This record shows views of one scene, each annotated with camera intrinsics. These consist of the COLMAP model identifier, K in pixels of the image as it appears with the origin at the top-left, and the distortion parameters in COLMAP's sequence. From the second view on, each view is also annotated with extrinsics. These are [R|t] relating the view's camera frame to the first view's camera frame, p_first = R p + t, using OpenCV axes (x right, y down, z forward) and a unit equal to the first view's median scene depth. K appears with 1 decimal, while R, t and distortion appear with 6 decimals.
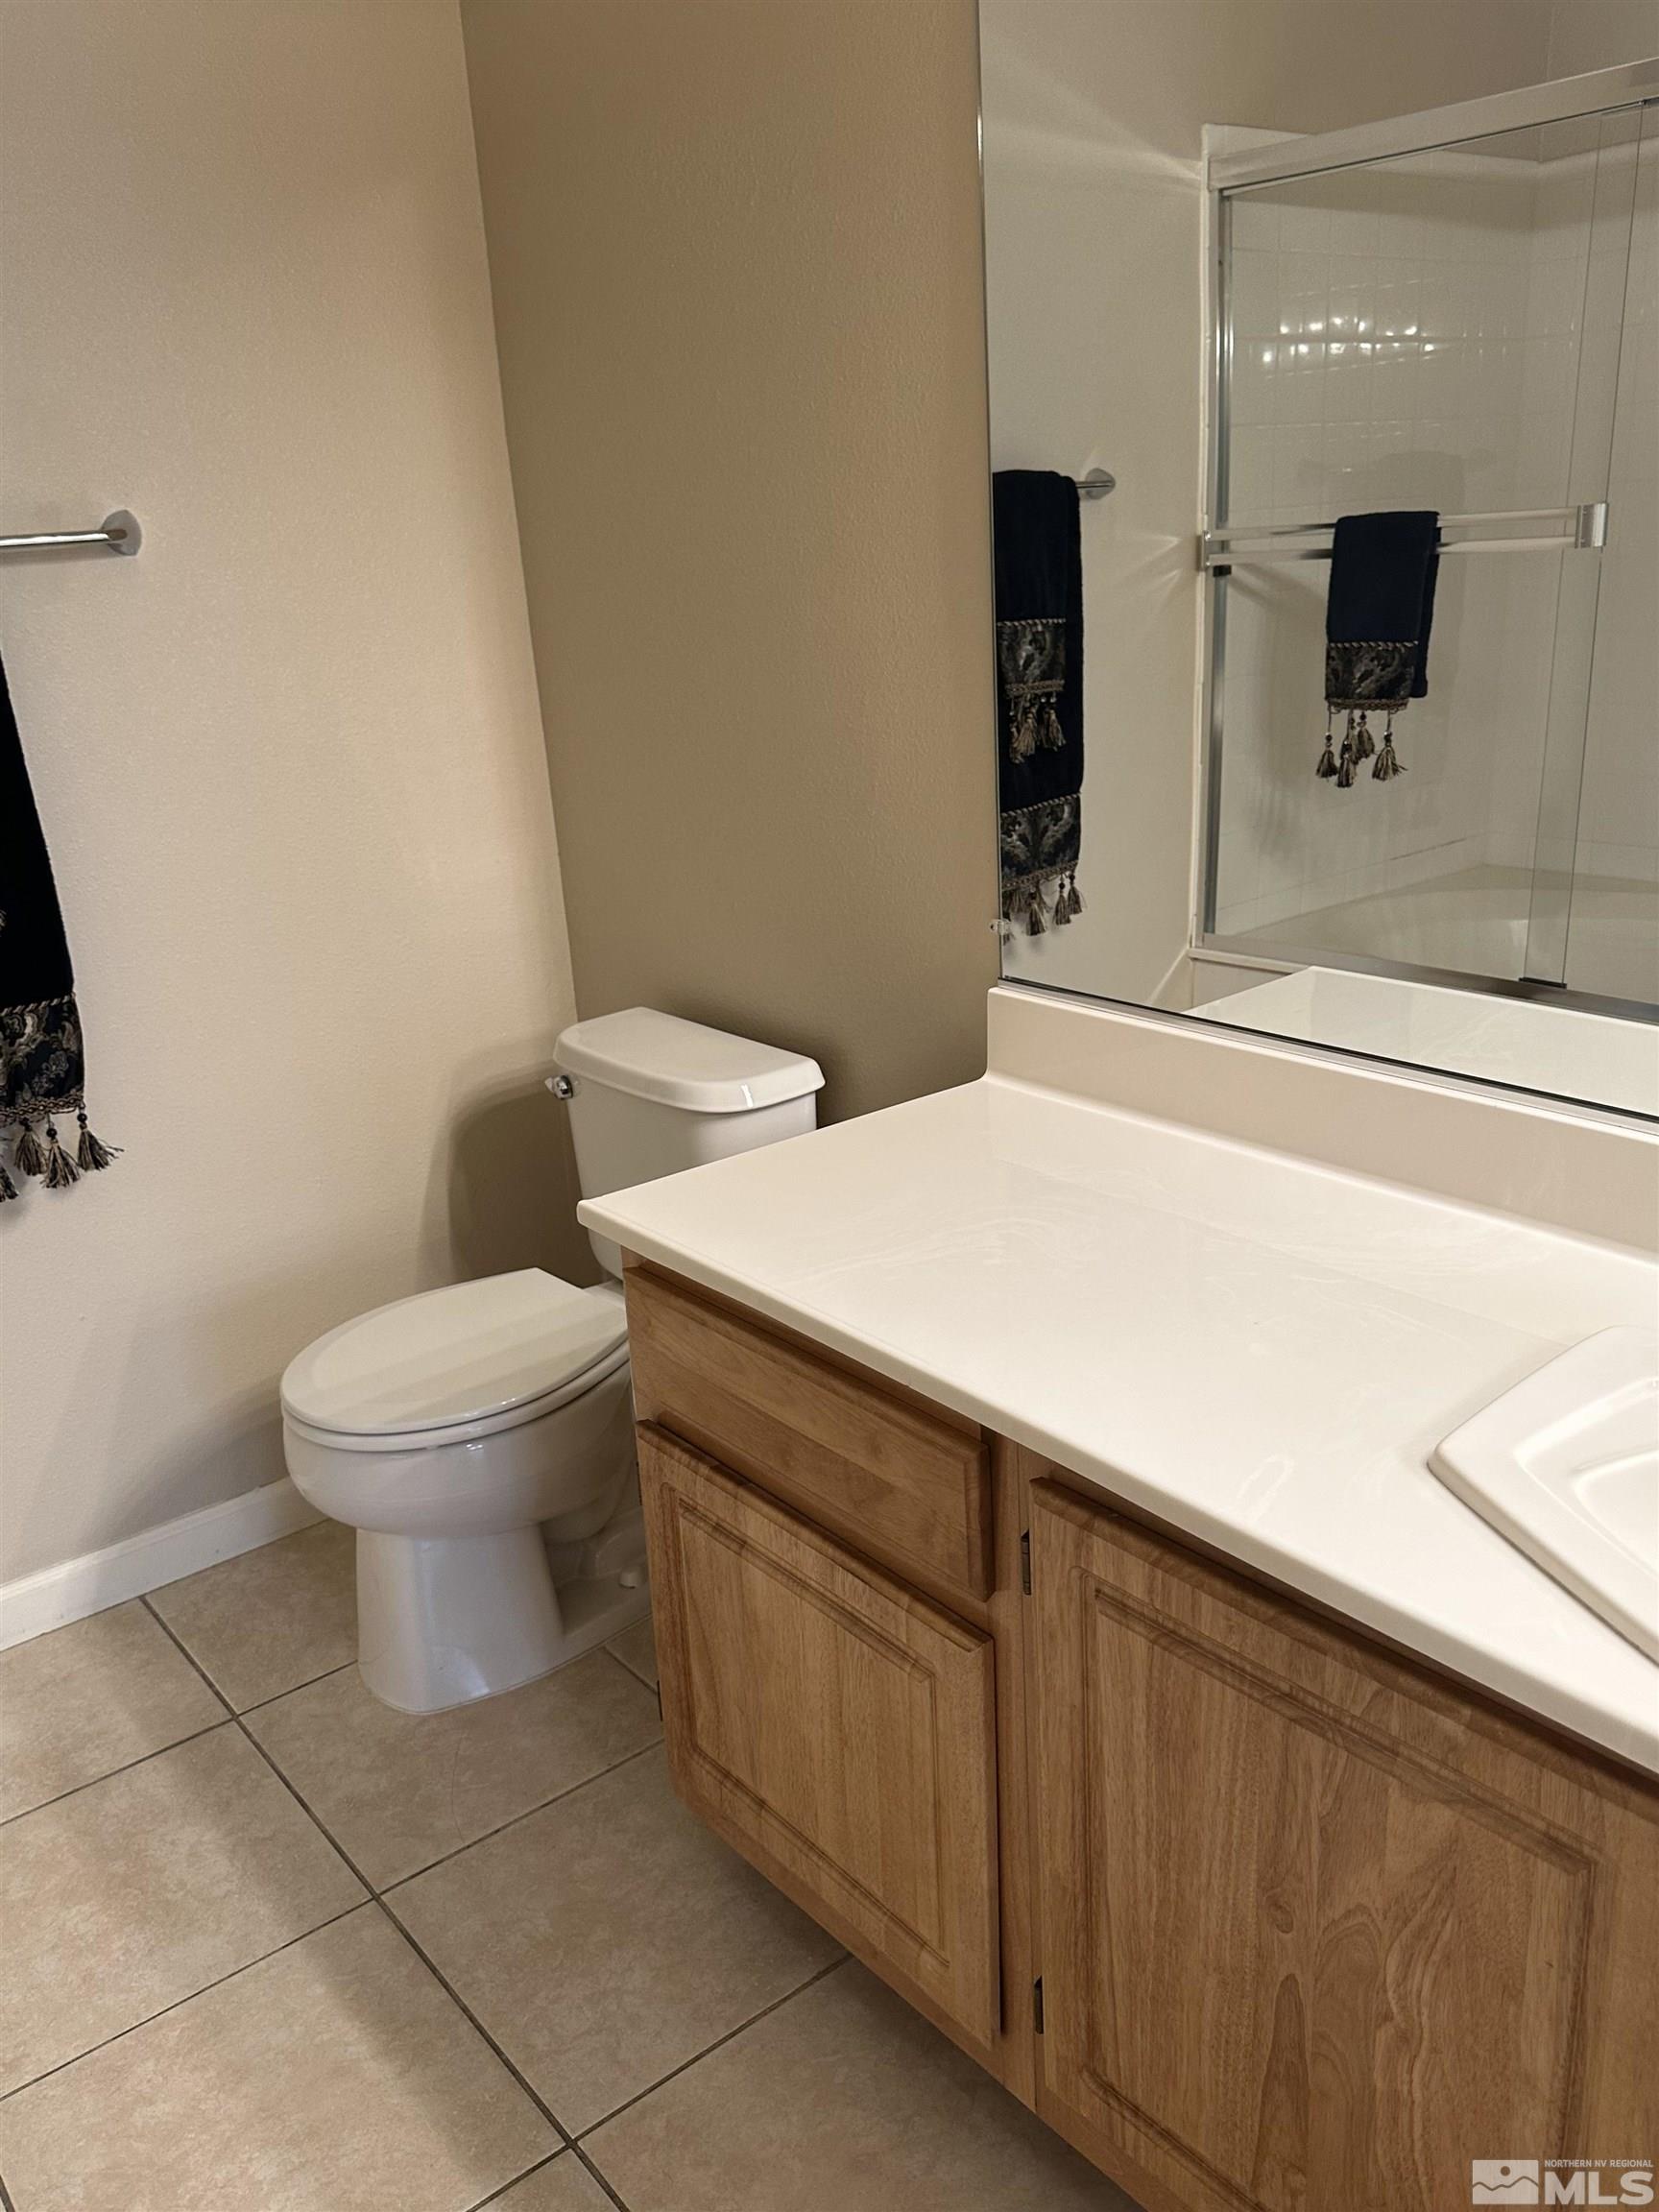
lens RADIAL K [[1742.0, 0, 833.7], [0, 1742.0, 1140.2], [0, 0, 1]] dist [0.007232, -0.032845]
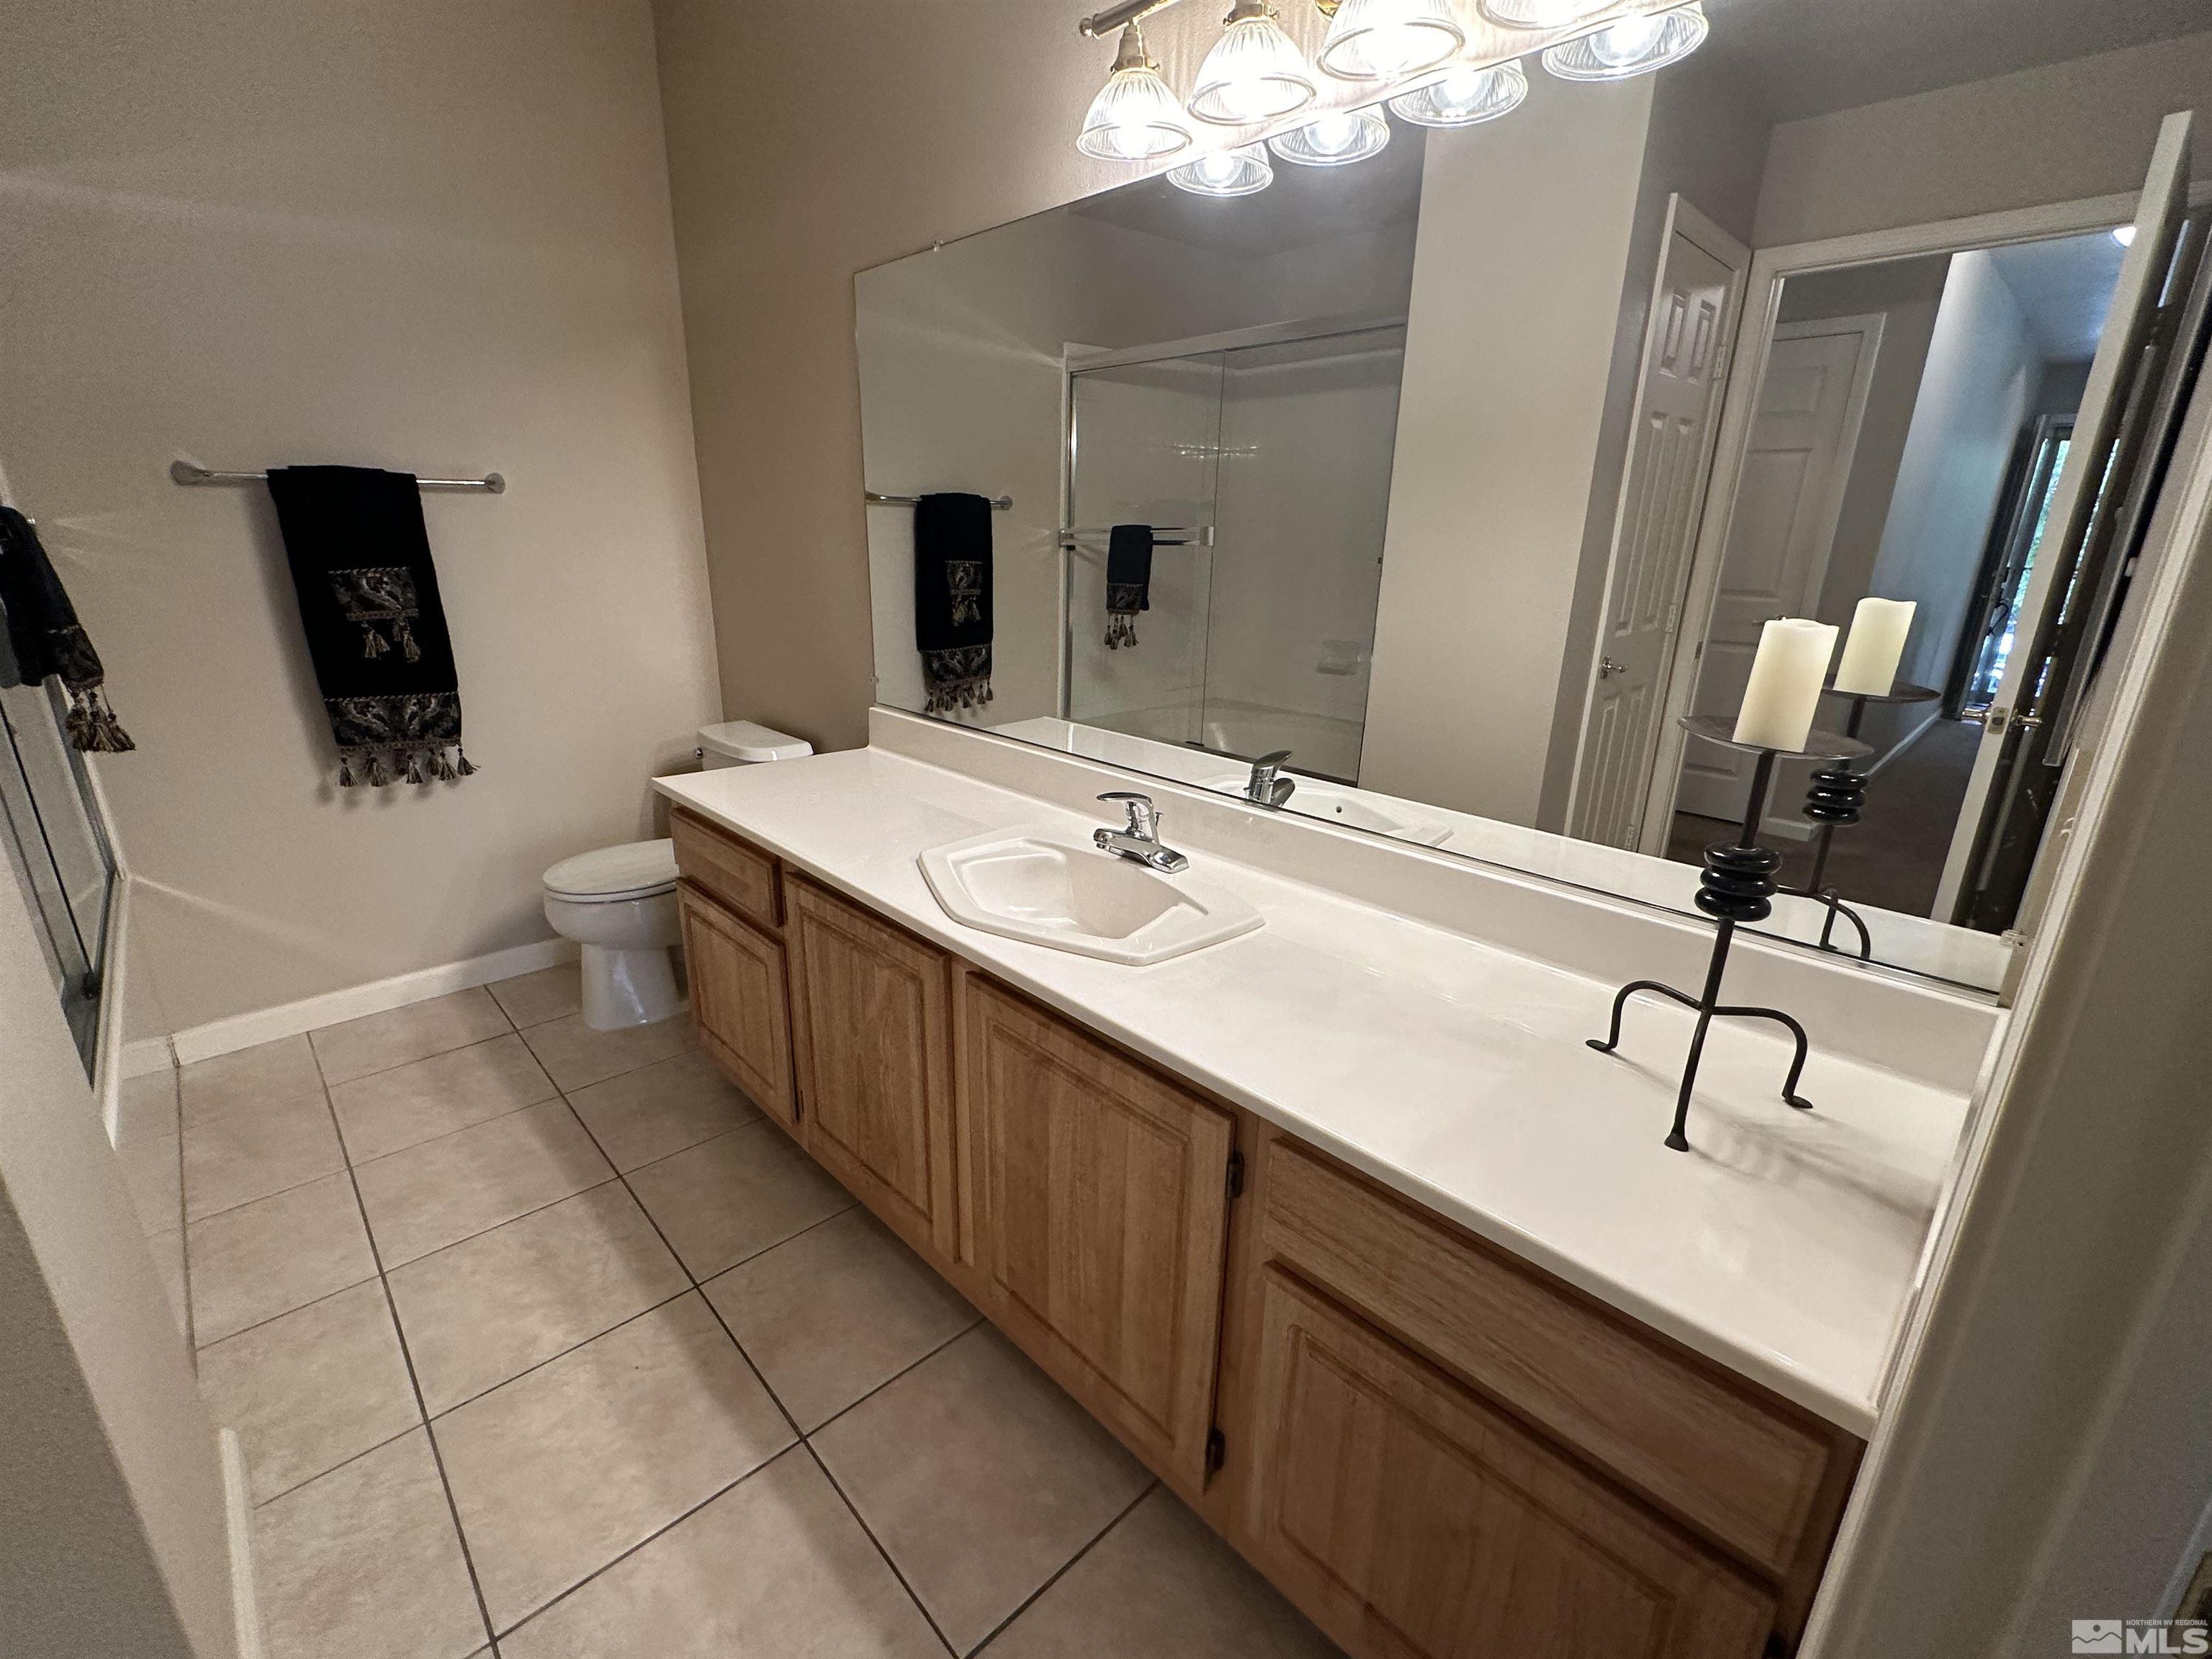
lens RADIAL K [[966.4, 0, 1110.3], [0, 966.4, 840.3], [0, 0, 1]] dist [-0.017762, 0.004044]
pose [[0.993806, 0.046921, 0.100735, 0.264373], [-0.044067, 0.998567, -0.030366, 0.103421], [-0.102016, 0.025739, 0.994450, -0.269822]]
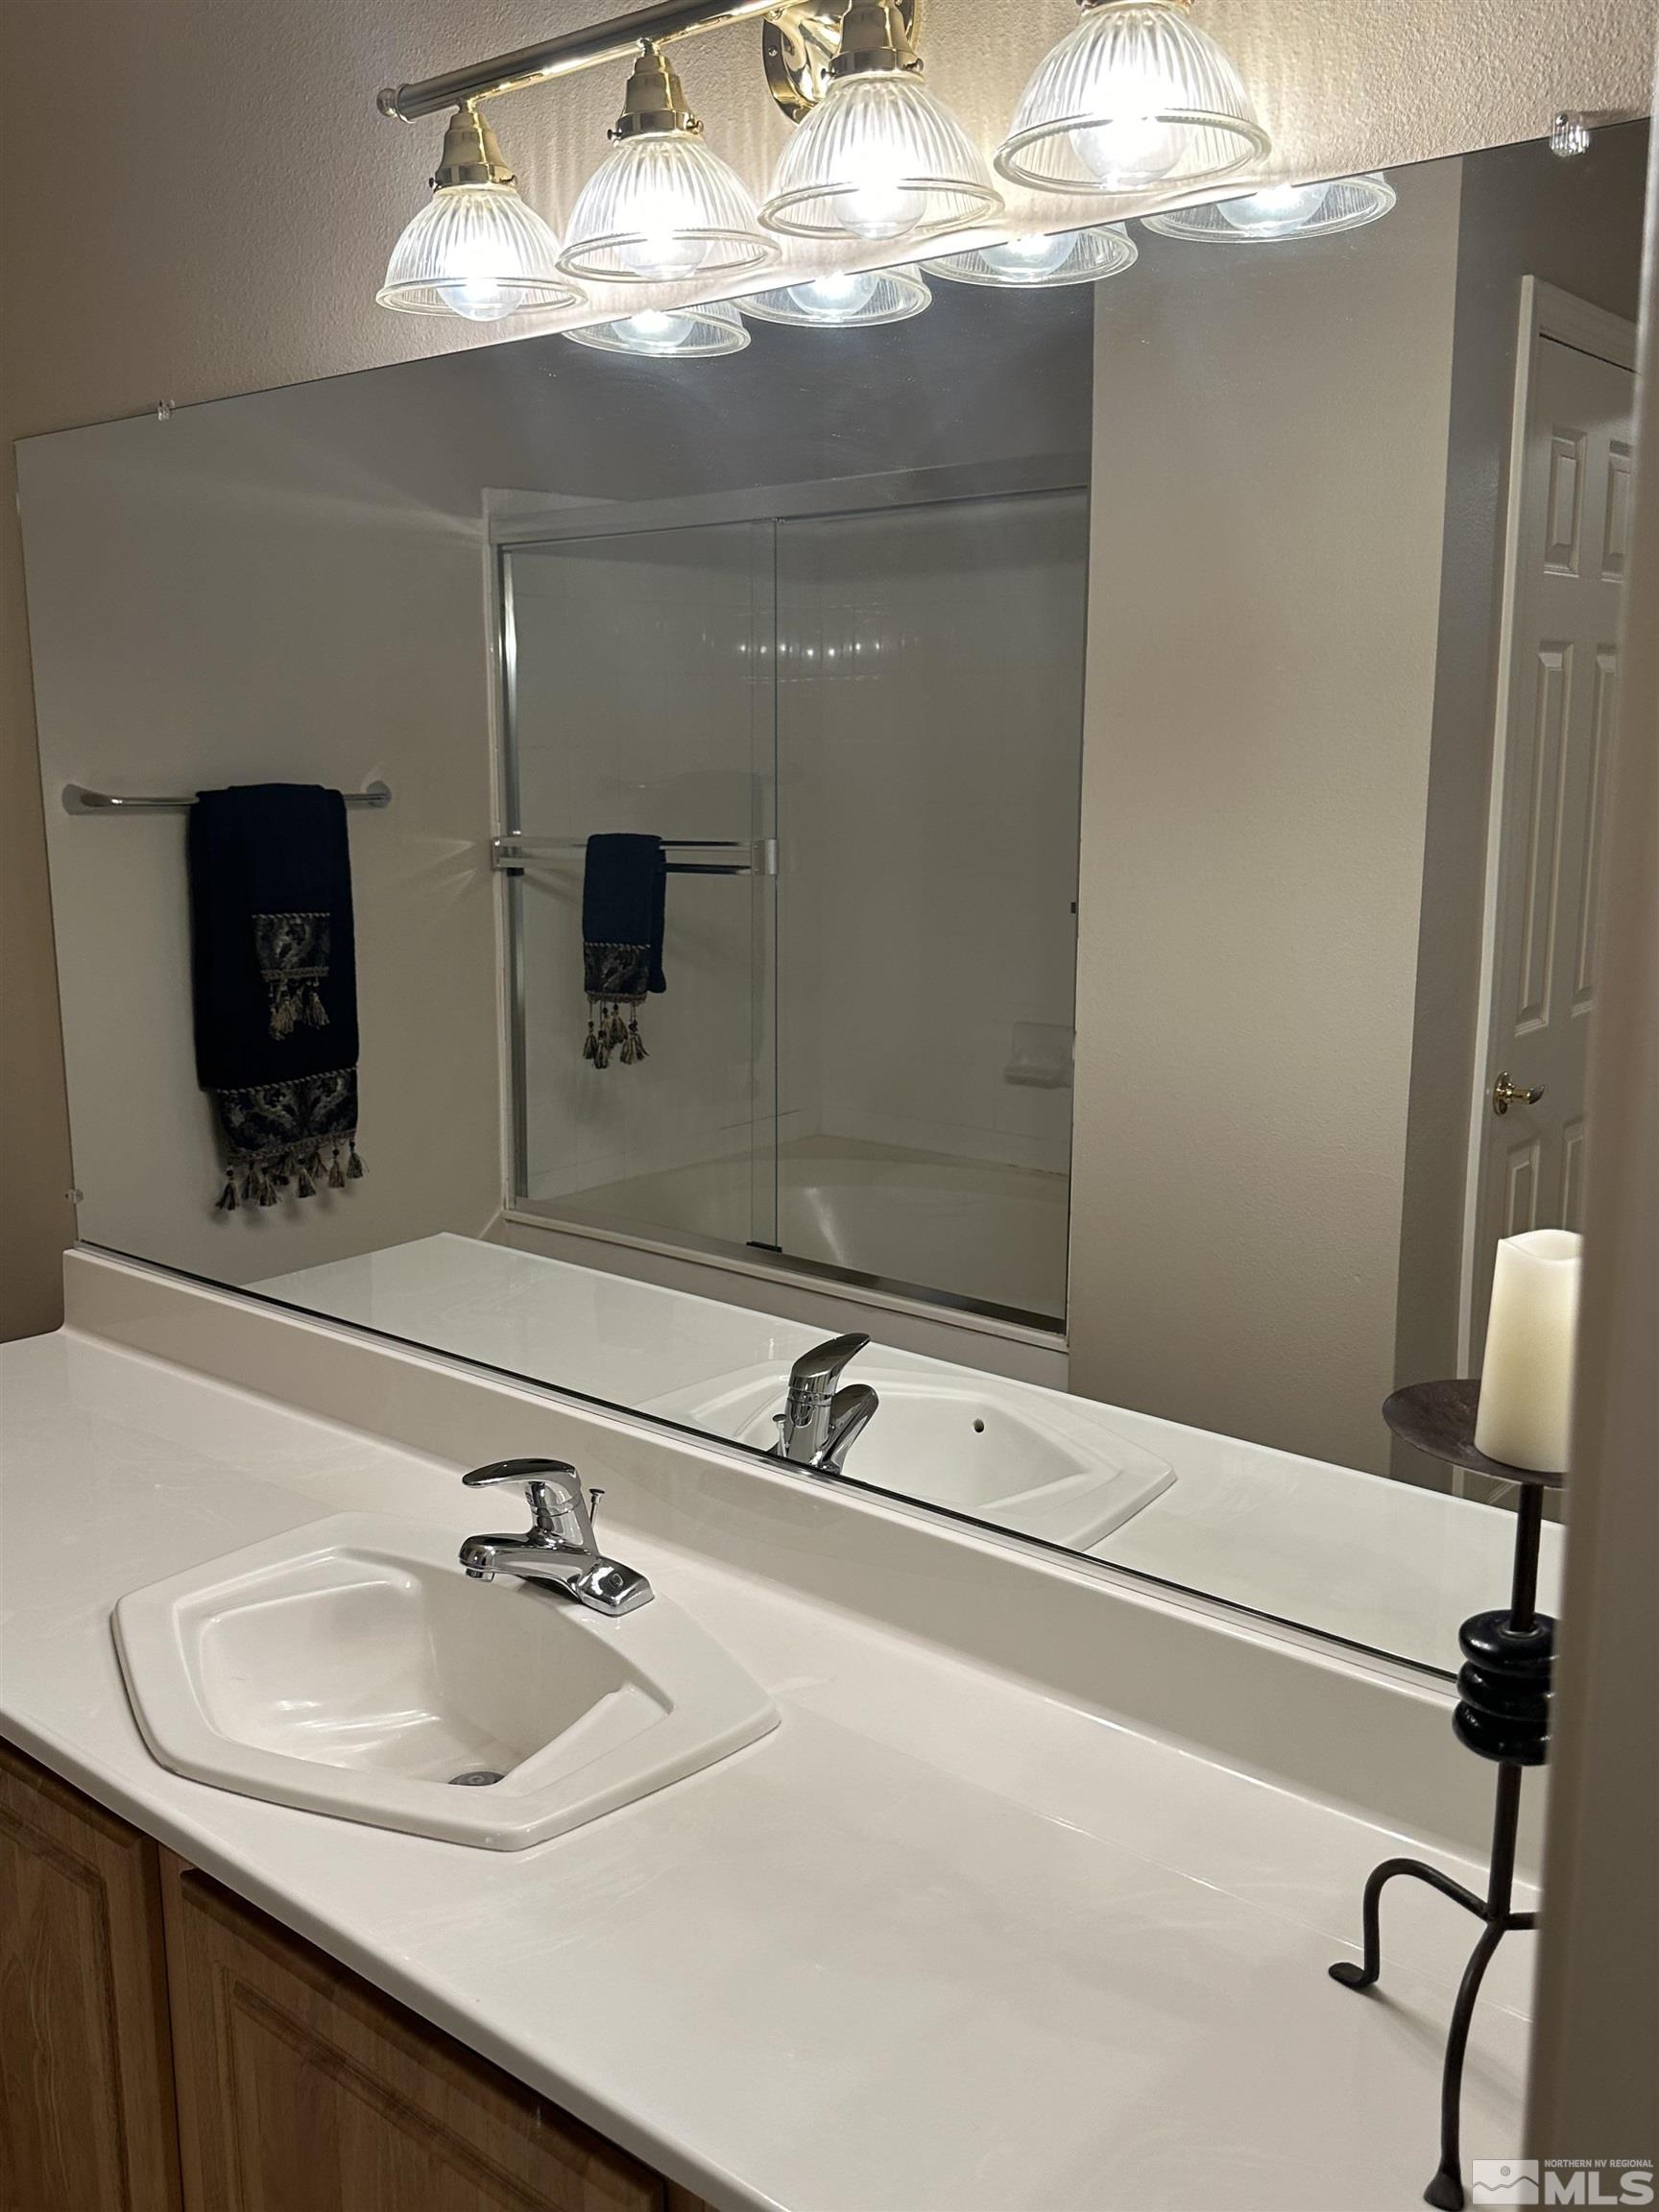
lens RADIAL K [[1950.5, 0, 870.1], [0, 1950.5, 1112.9], [0, 0, 1]] dist [0.086841, -0.138881]
pose [[0.981972, 0.020063, 0.187960, 0.337074], [0.009077, 0.988200, -0.152902, 0.024695], [-0.188810, 0.151851, 0.970202, -0.344825]]
